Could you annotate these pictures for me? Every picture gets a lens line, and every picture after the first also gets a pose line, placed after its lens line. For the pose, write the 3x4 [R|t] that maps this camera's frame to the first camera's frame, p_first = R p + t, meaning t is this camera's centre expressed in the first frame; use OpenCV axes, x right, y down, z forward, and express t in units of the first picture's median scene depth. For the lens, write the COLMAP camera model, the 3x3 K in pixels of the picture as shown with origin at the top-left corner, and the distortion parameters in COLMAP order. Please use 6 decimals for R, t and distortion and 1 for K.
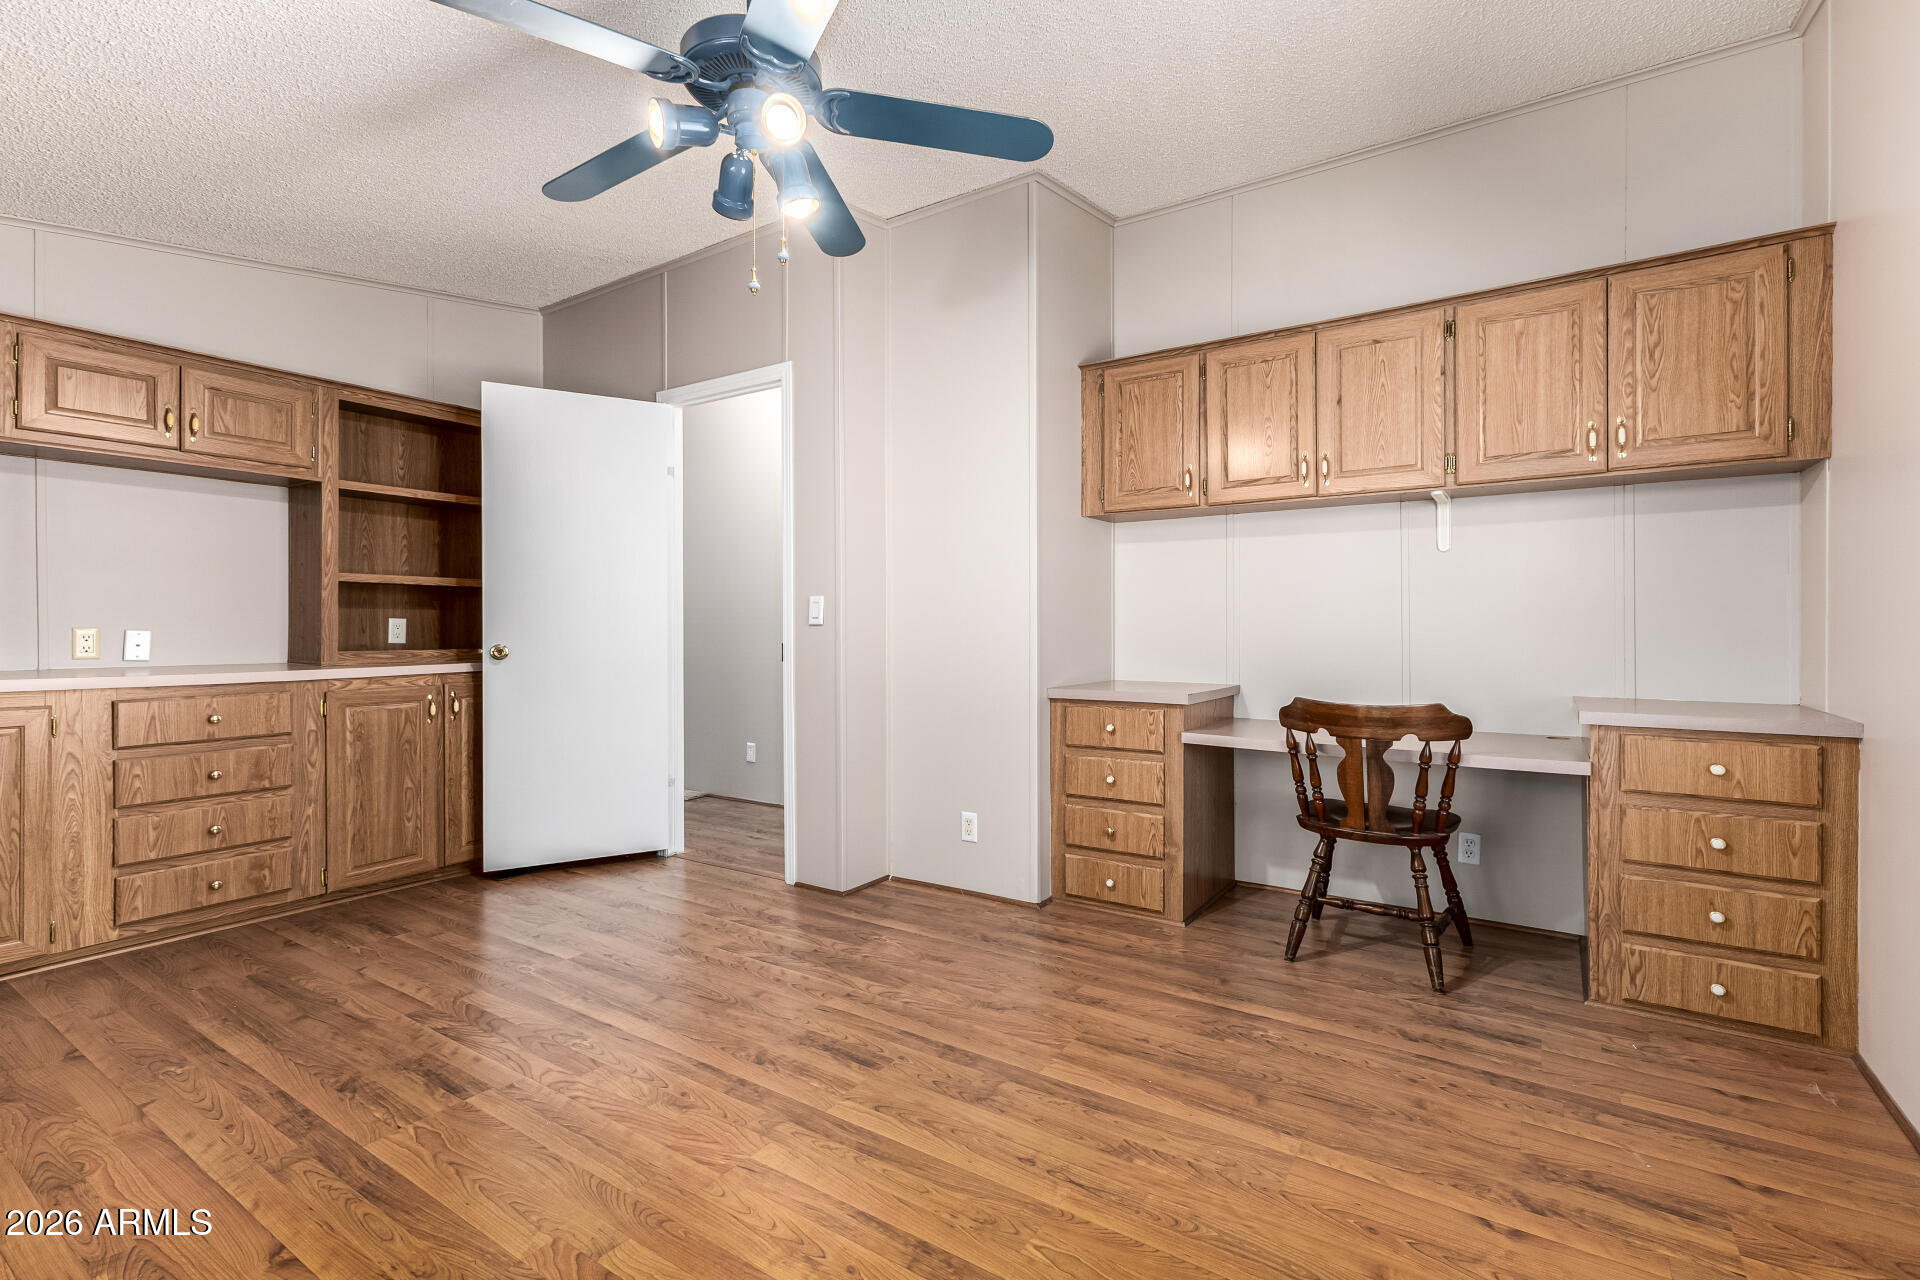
lens RADIAL K [[823.0, 0, 955.6], [0, 823.0, 624.8], [0, 0, 1]] dist [0.013566, -0.004574]
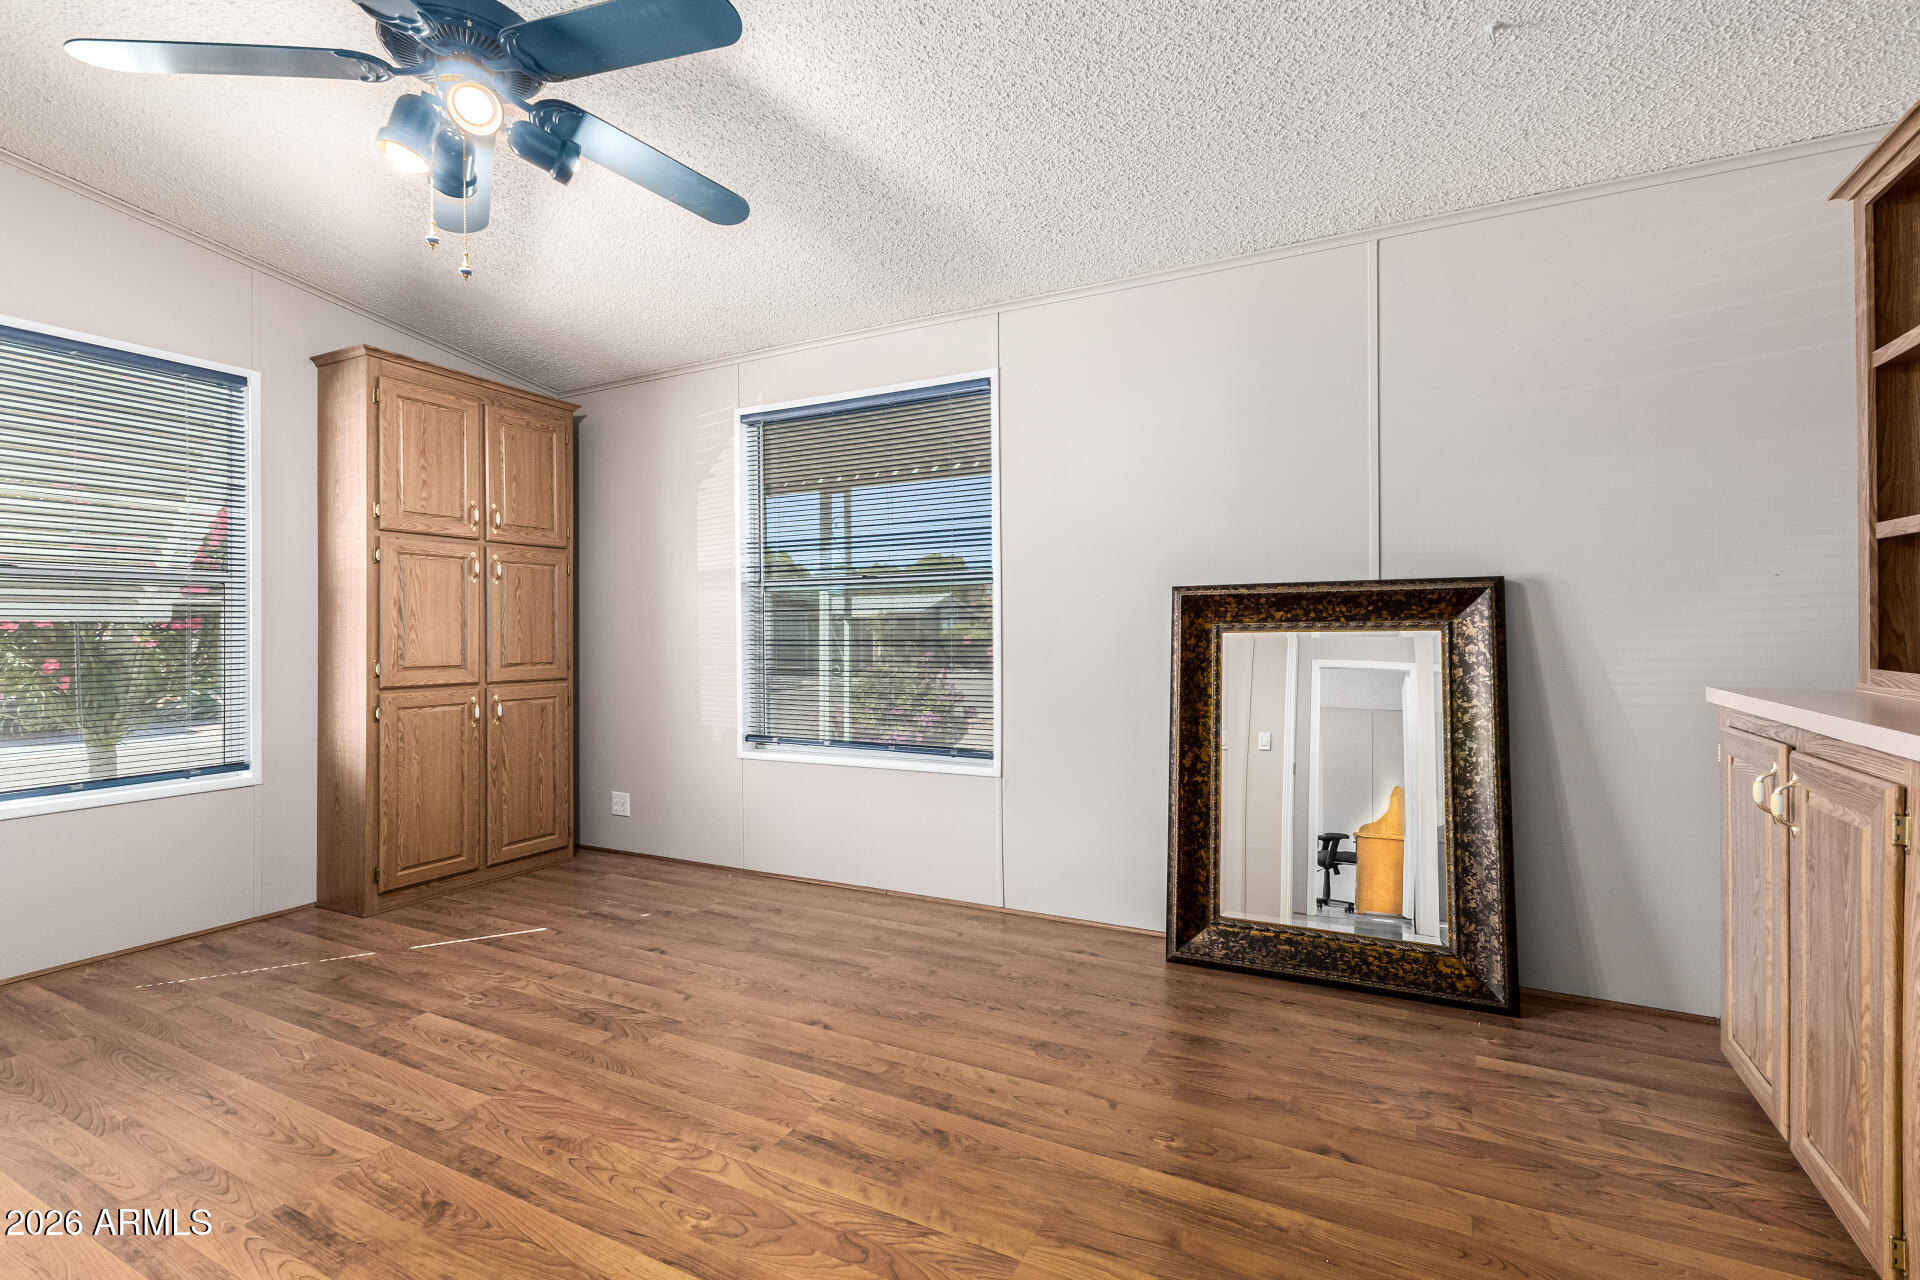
lens RADIAL K [[823.0, 0, 955.6], [0, 823.0, 624.8], [0, 0, 1]] dist [0.013566, -0.004574]
pose [[-0.994040, 0.005517, -0.108879, -0.681882], [0.006669, 0.999926, -0.010223, 0.008391], [0.108815, -0.010888, -0.994002, 1.978851]]
